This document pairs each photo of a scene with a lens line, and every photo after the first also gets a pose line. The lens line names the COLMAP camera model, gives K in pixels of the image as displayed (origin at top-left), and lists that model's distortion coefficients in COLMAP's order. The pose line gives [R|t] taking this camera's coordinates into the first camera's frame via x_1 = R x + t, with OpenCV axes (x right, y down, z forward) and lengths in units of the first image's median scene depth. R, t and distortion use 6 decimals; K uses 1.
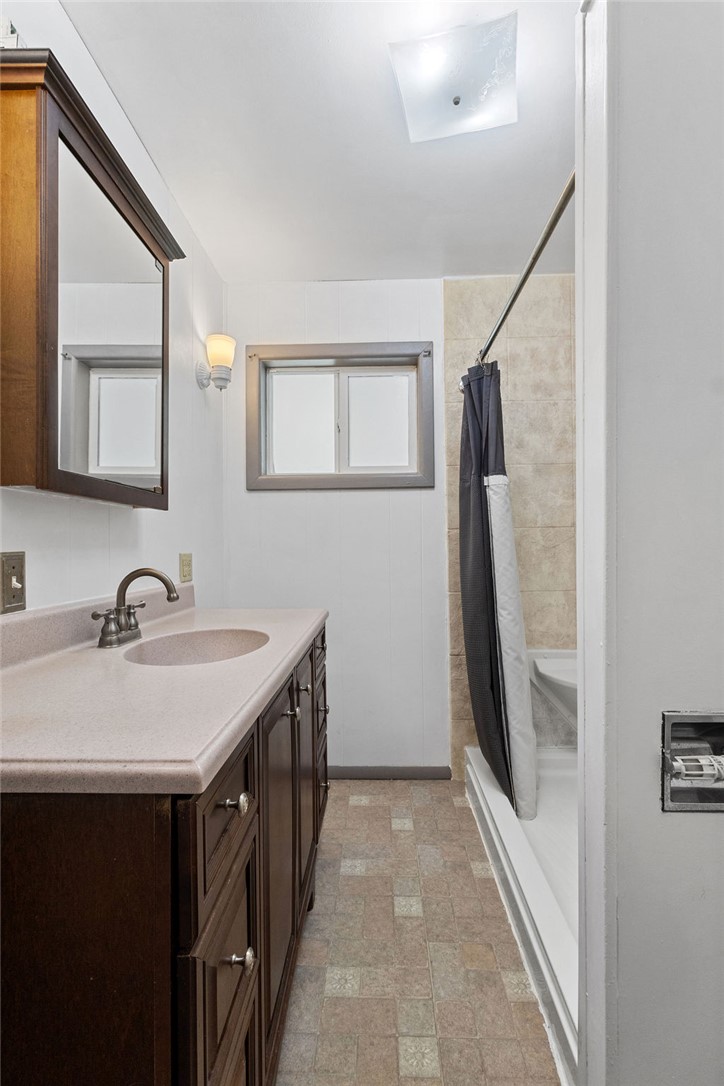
lens RADIAL K [[503.2, 0, 368.9], [0, 503.2, 550.6], [0, 0, 1]] dist [0.003713, 0.001503]
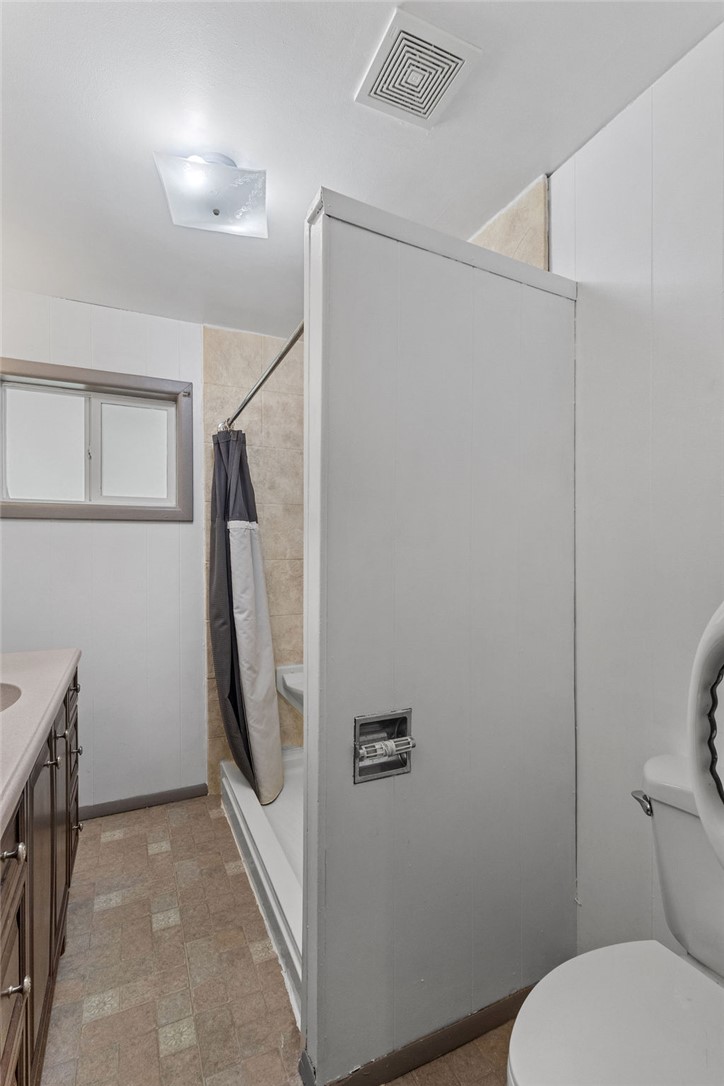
lens RADIAL K [[503.2, 0, 368.9], [0, 503.2, 550.6], [0, 0, 1]] dist [0.003713, 0.001503]
pose [[0.891244, 0.008551, 0.453443, -0.030718], [-0.001966, 0.999886, -0.014992, -0.073264], [-0.453519, 0.012470, 0.891159, -0.171248]]
